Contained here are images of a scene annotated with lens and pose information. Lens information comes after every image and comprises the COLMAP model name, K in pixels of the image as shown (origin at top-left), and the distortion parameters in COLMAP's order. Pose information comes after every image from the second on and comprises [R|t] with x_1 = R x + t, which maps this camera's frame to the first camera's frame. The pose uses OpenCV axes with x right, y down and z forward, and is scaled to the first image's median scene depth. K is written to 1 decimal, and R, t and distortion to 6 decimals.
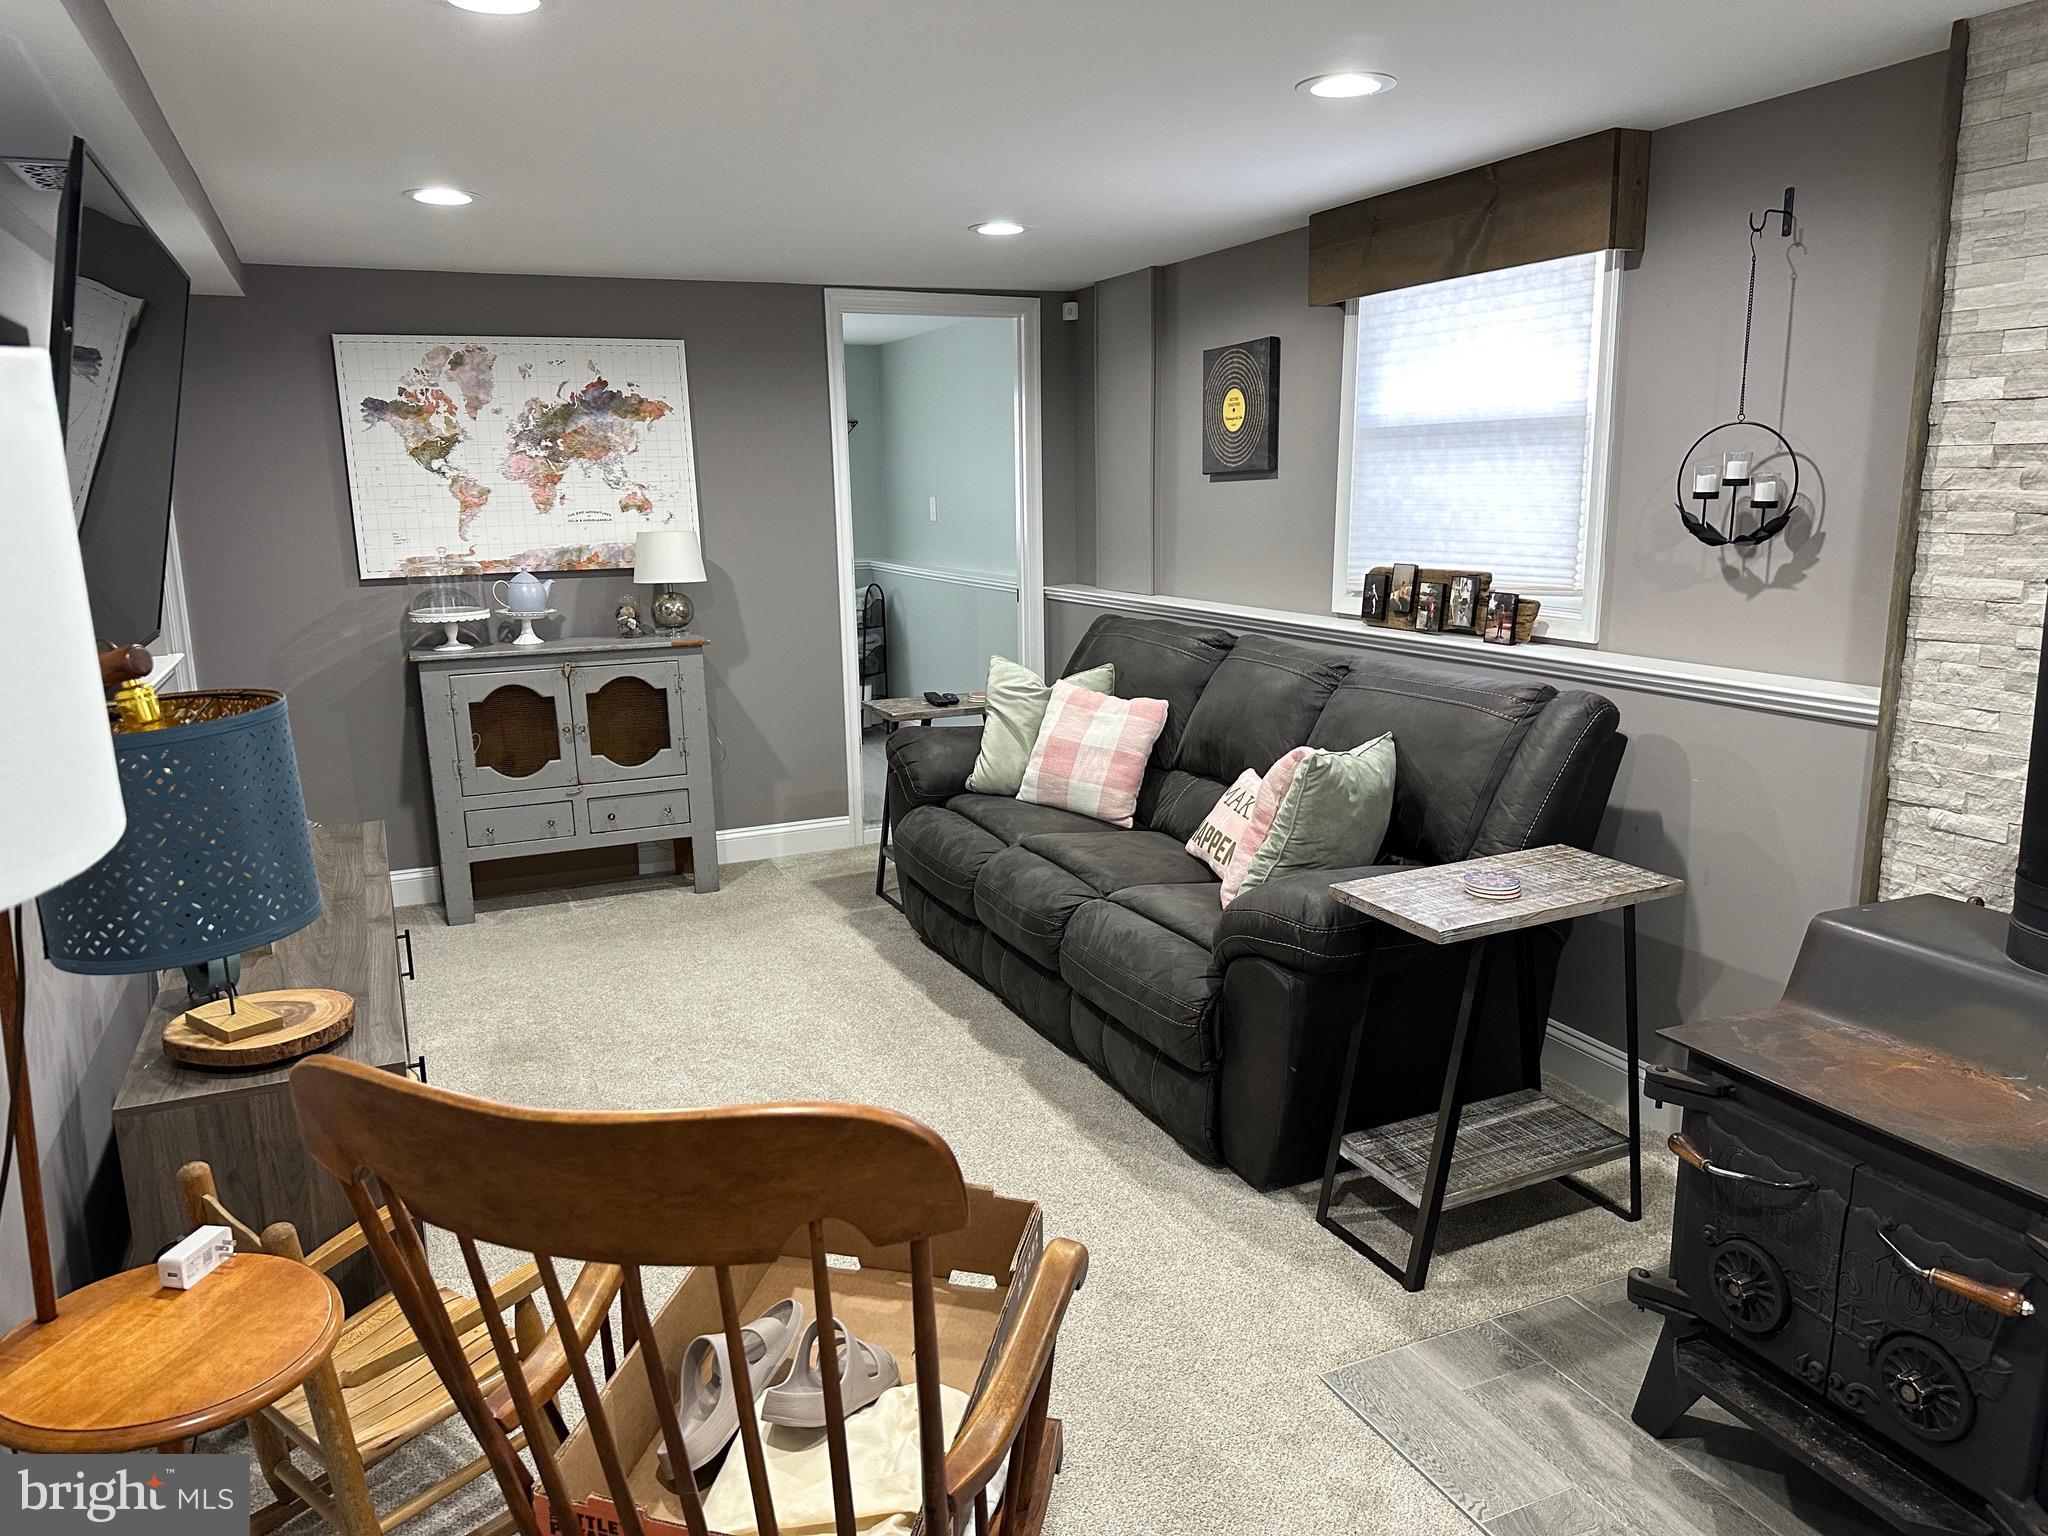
lens RADIAL K [[1452.6, 0, 1015.8], [0, 1452.6, 777.7], [0, 0, 1]] dist [0.055160, -0.068673]
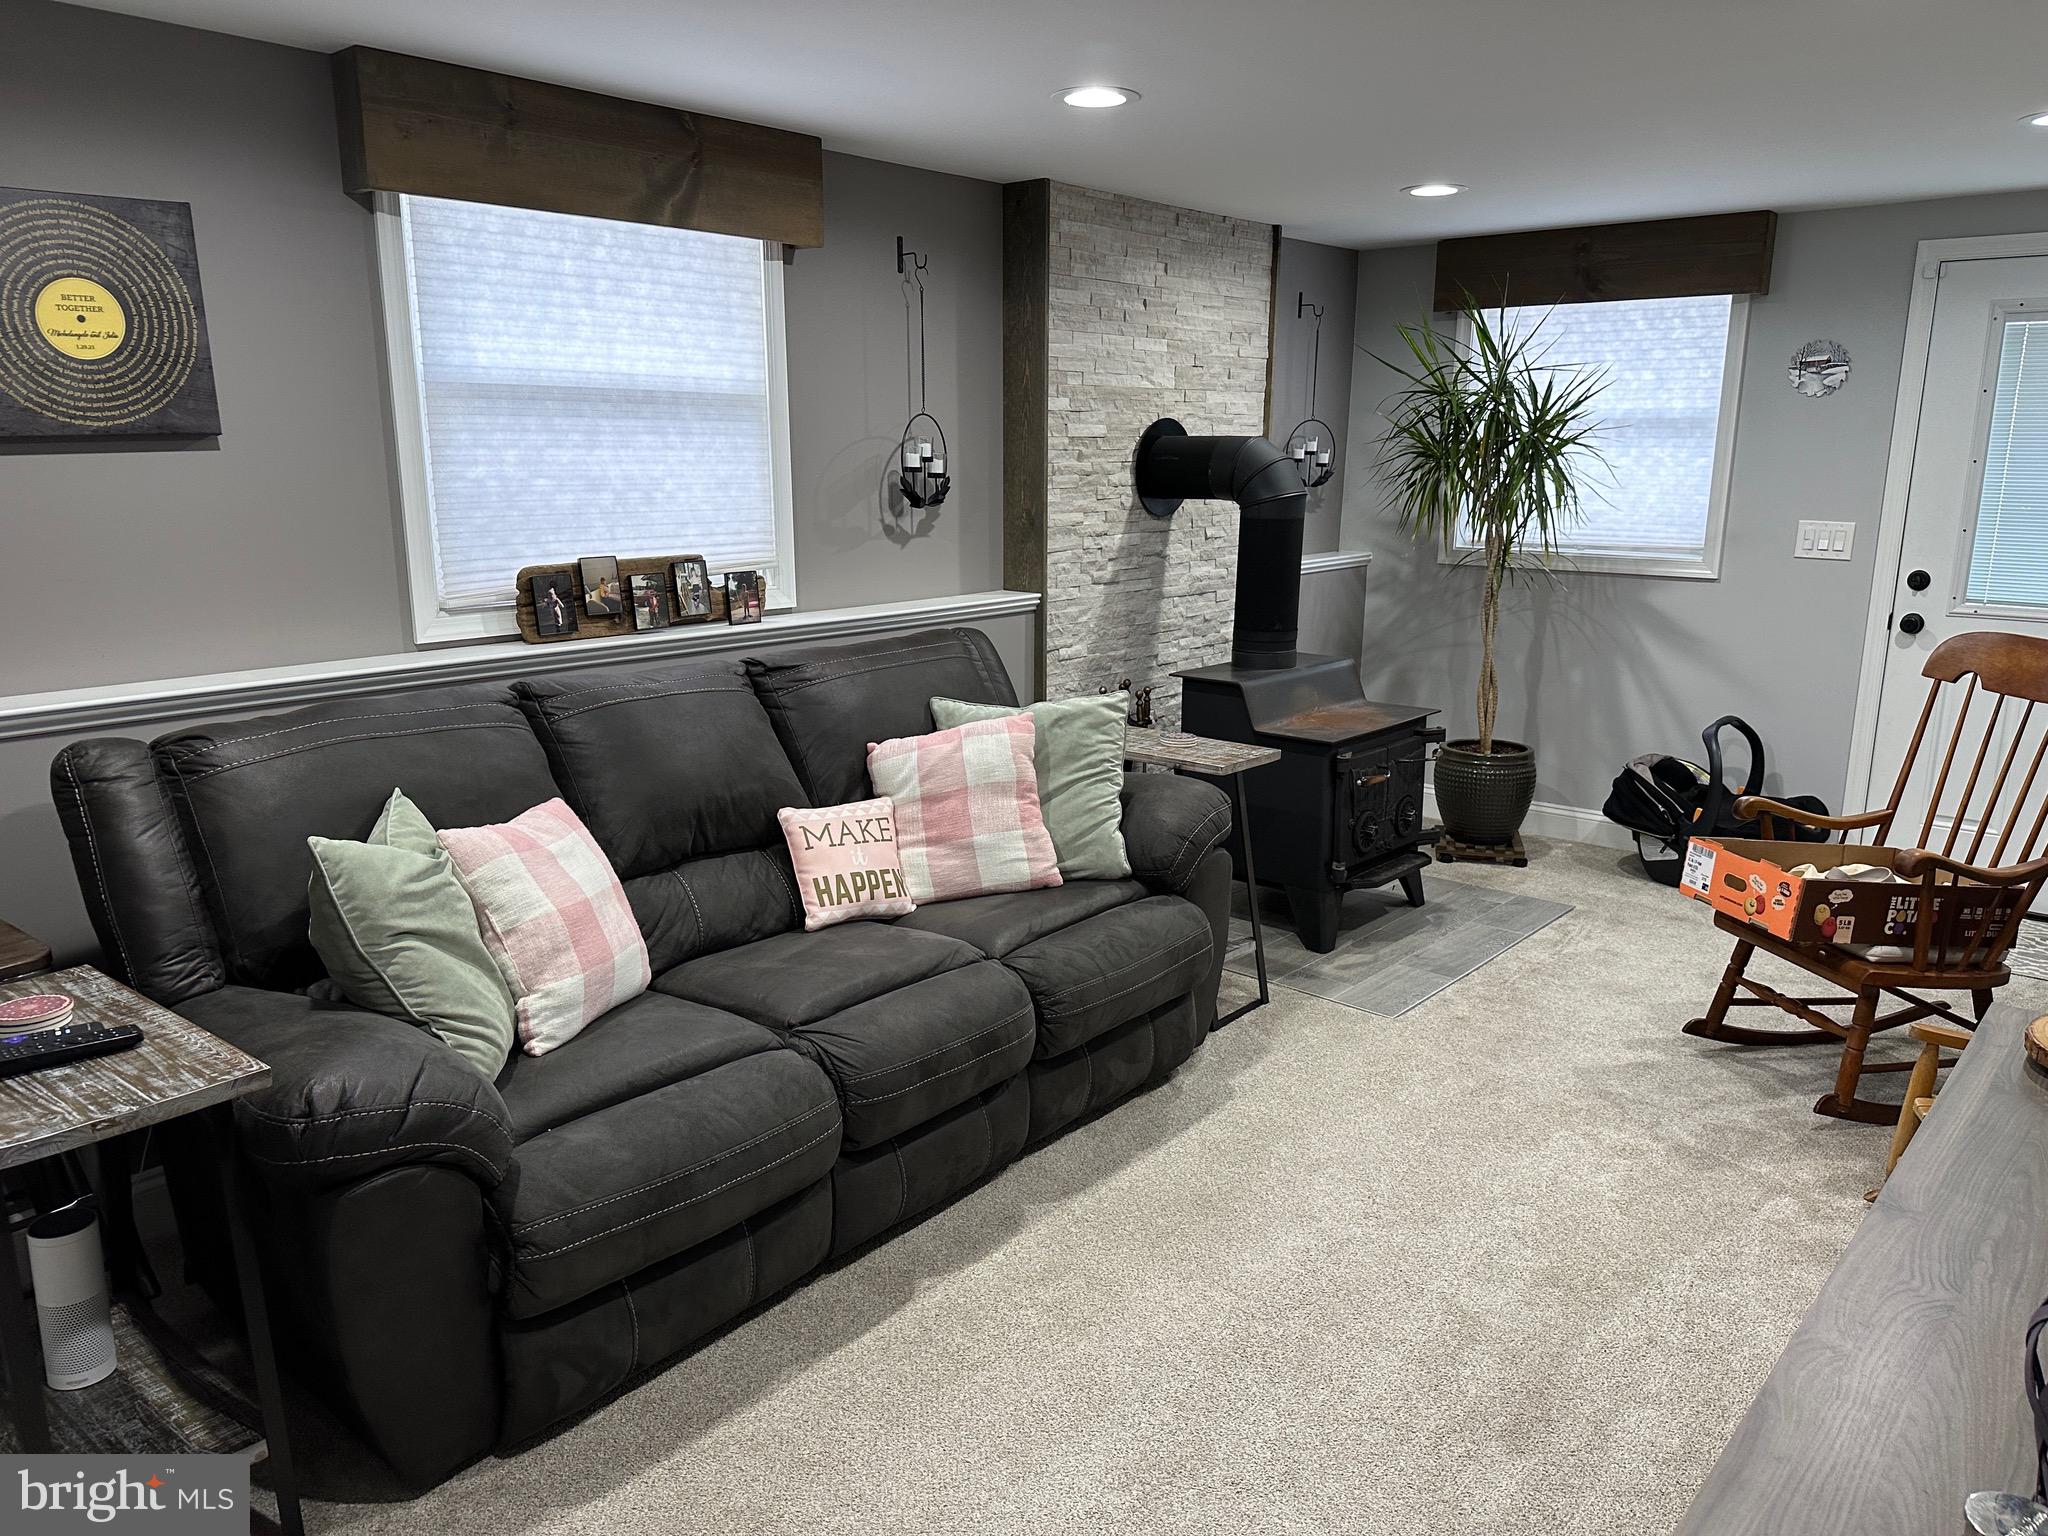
lens RADIAL K [[1452.6, 0, 1025.9], [0, 1452.6, 786.2], [0, 0, 1]] dist [0.055160, -0.068673]
pose [[-0.434232, -0.185269, 0.881543, -0.613549], [0.190831, 0.937490, 0.291027, -0.229368], [-0.880356, 0.294599, -0.371733, 1.185129]]
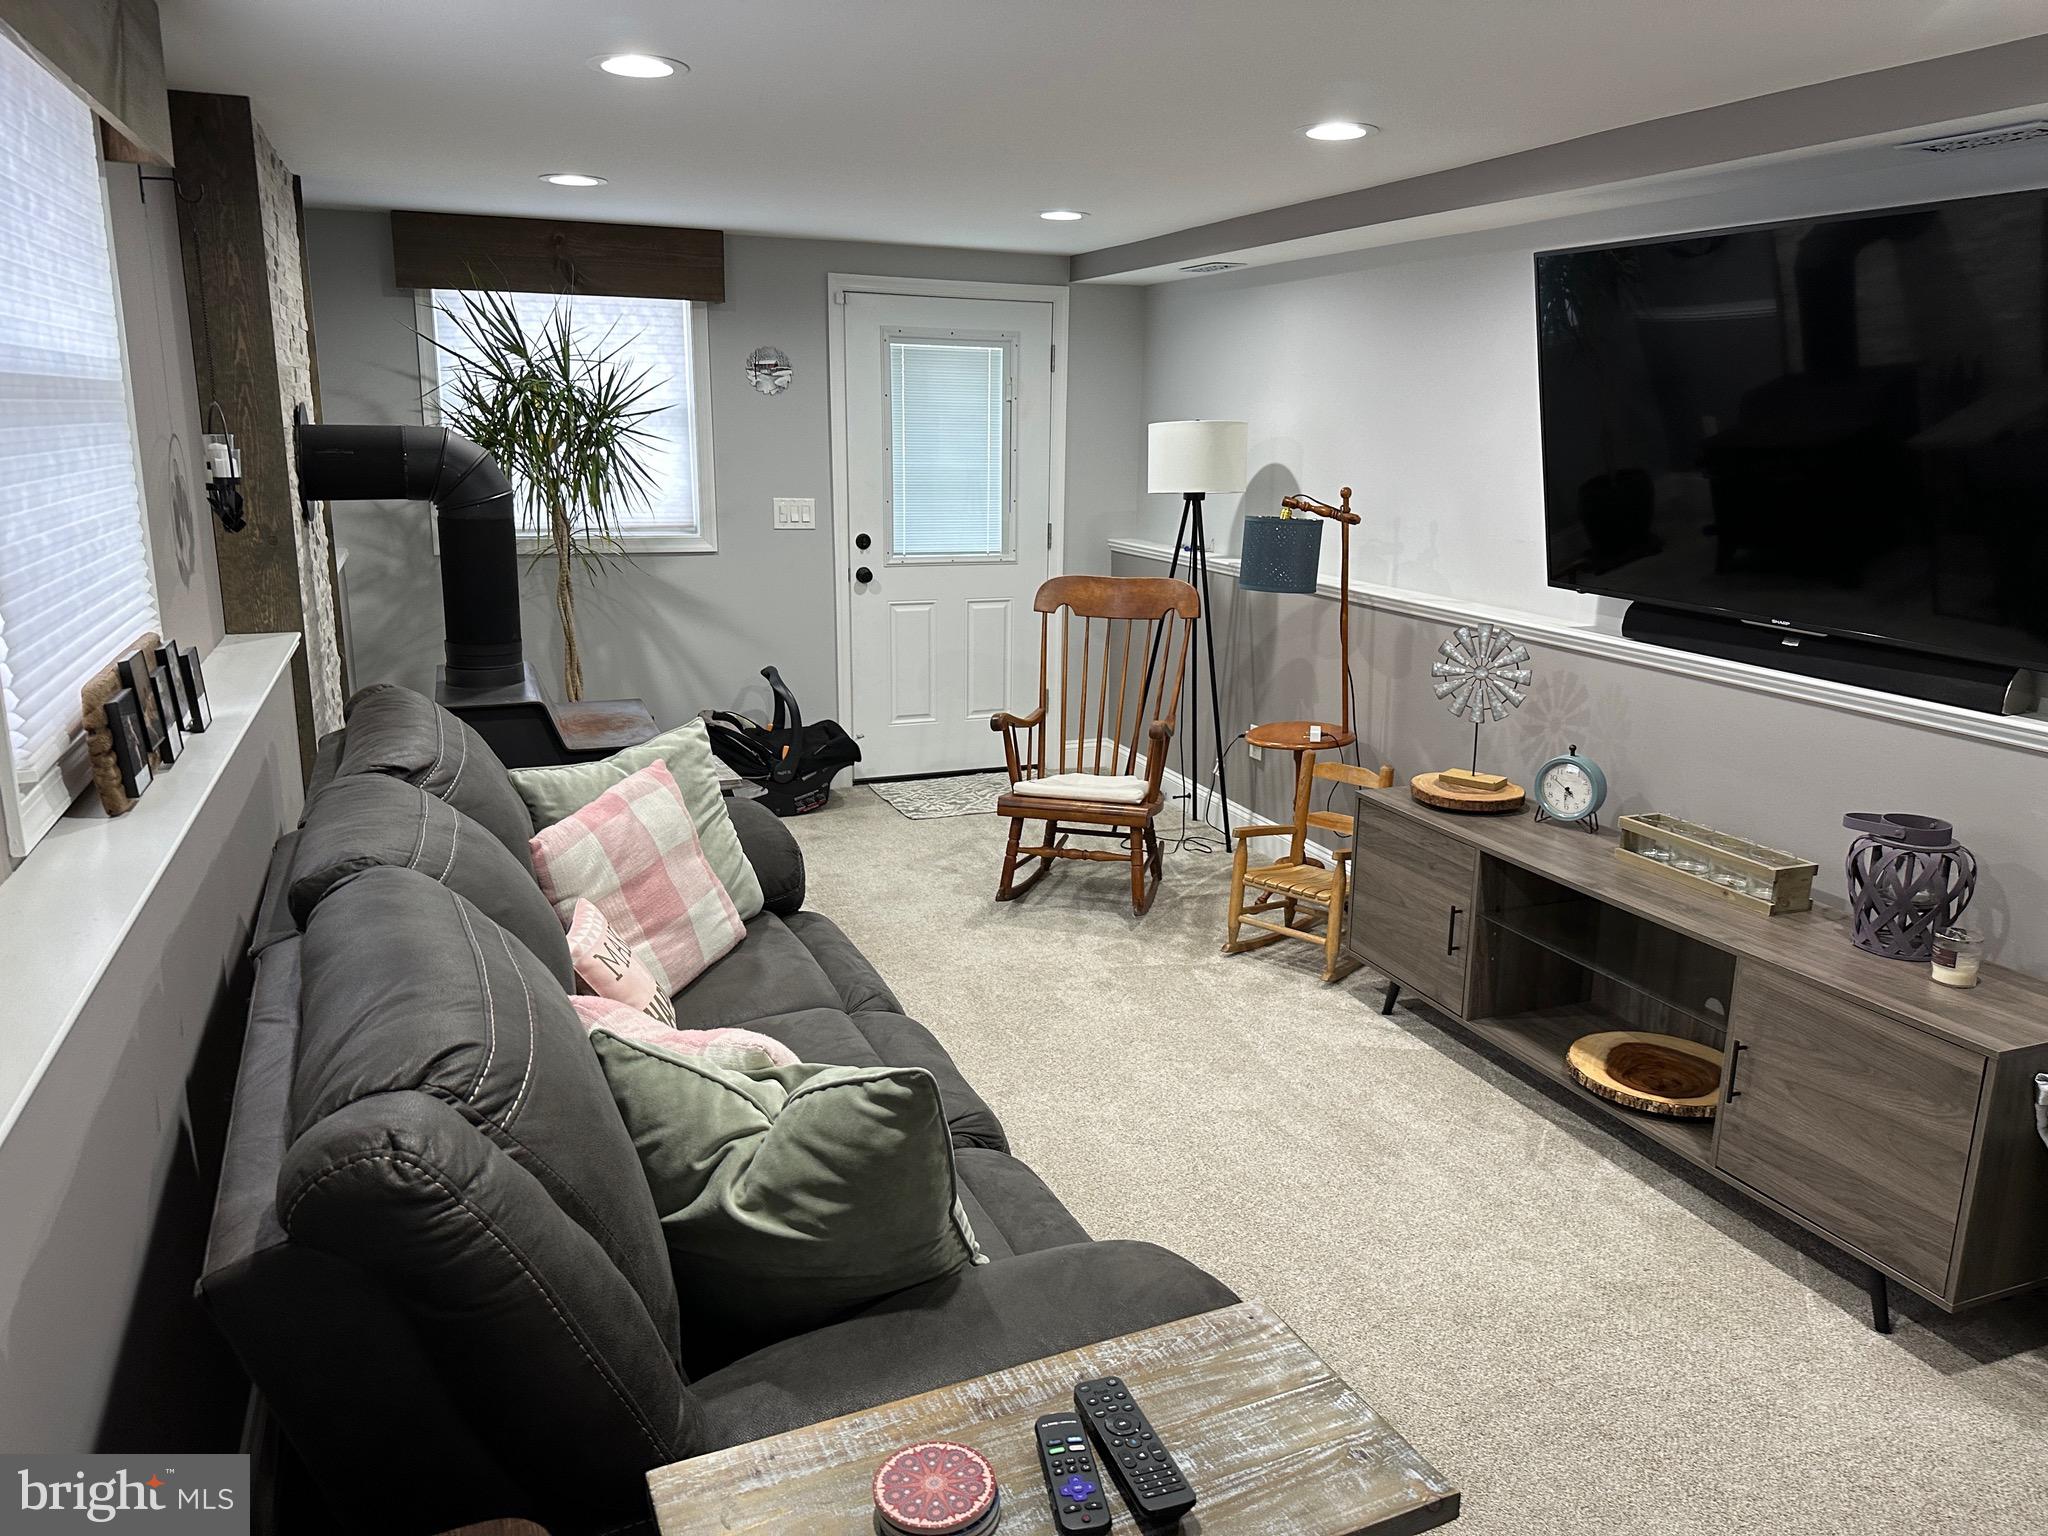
lens RADIAL K [[1452.6, 0, 1028.2], [0, 1452.6, 769.2], [0, 0, 1]] dist [0.055160, -0.068673]
pose [[-0.999754, 0.000415, 0.022177, -0.035602], [0.009868, 0.903764, 0.427917, -0.338066], [-0.019865, 0.428031, -0.903546, 1.538396]]
